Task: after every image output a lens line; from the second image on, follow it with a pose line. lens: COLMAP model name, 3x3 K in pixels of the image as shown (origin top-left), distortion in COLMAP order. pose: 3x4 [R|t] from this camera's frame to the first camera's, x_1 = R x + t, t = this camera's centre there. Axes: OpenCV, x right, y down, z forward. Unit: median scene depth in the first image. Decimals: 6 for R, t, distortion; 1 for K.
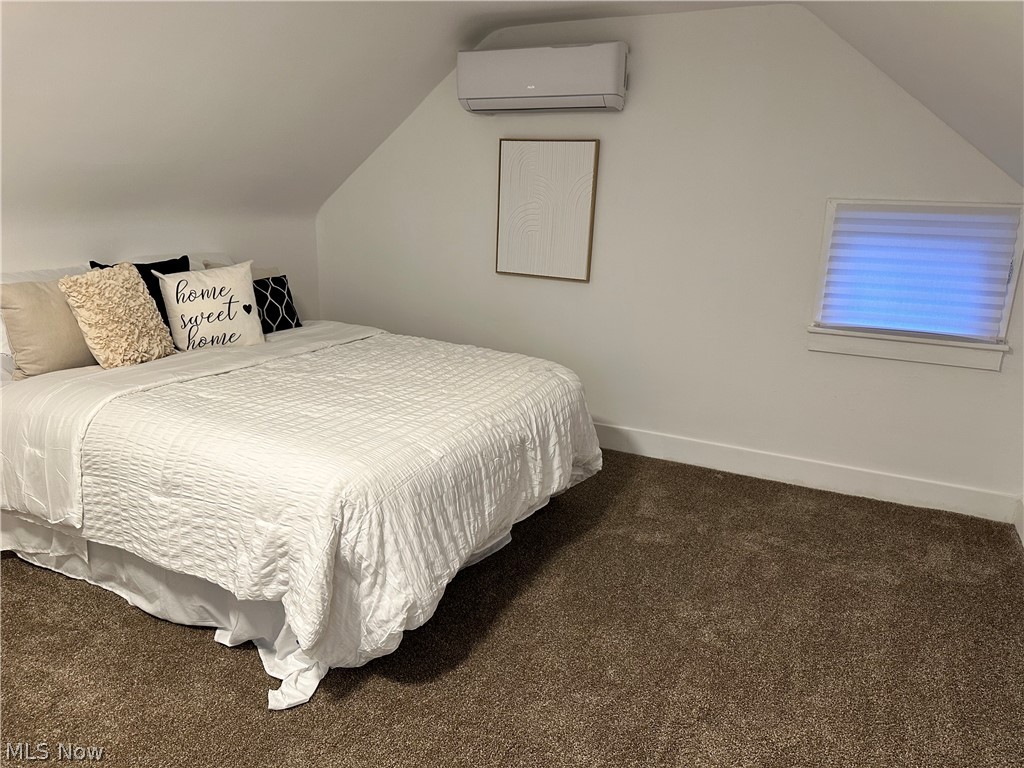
lens RADIAL K [[691.2, 0, 525.2], [0, 691.2, 387.2], [0, 0, 1]] dist [0.048839, -0.112735]
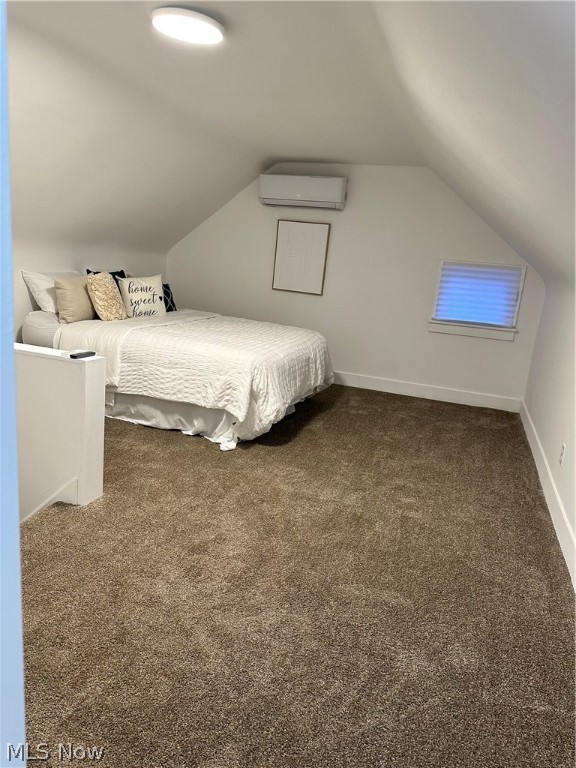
lens RADIAL K [[518.4, 0, 287.2], [0, 518.4, 387.7], [0, 0, 1]] dist [0.048839, -0.112735]
pose [[0.991408, 0.024972, 0.128402, -0.291506], [-0.024016, 0.999671, -0.008984, 0.192173], [-0.128584, 0.005823, 0.991681, -0.683522]]
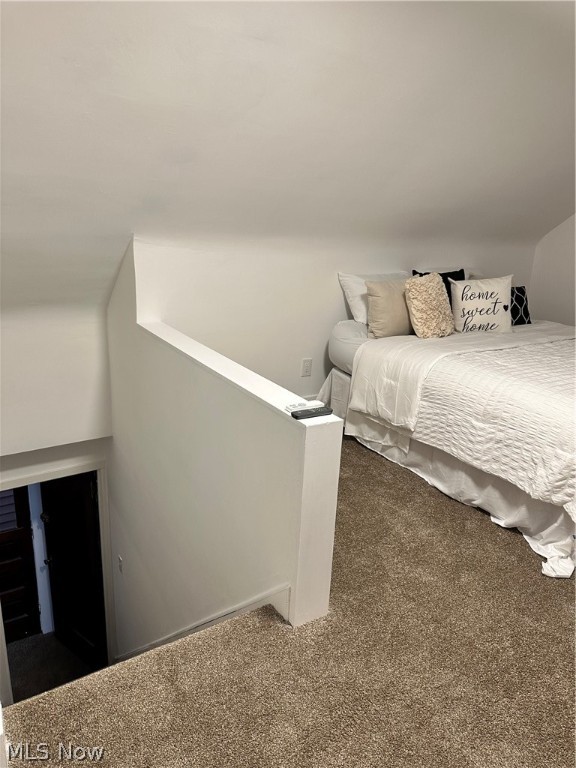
lens RADIAL K [[518.4, 0, 287.2], [0, 518.4, 387.7], [0, 0, 1]] dist [0.048839, -0.112735]
pose [[0.834684, 0.161465, -0.526528, -0.235150], [-0.143731, 0.986789, 0.074758, 0.045960], [0.531643, 0.013279, 0.846864, -0.205534]]
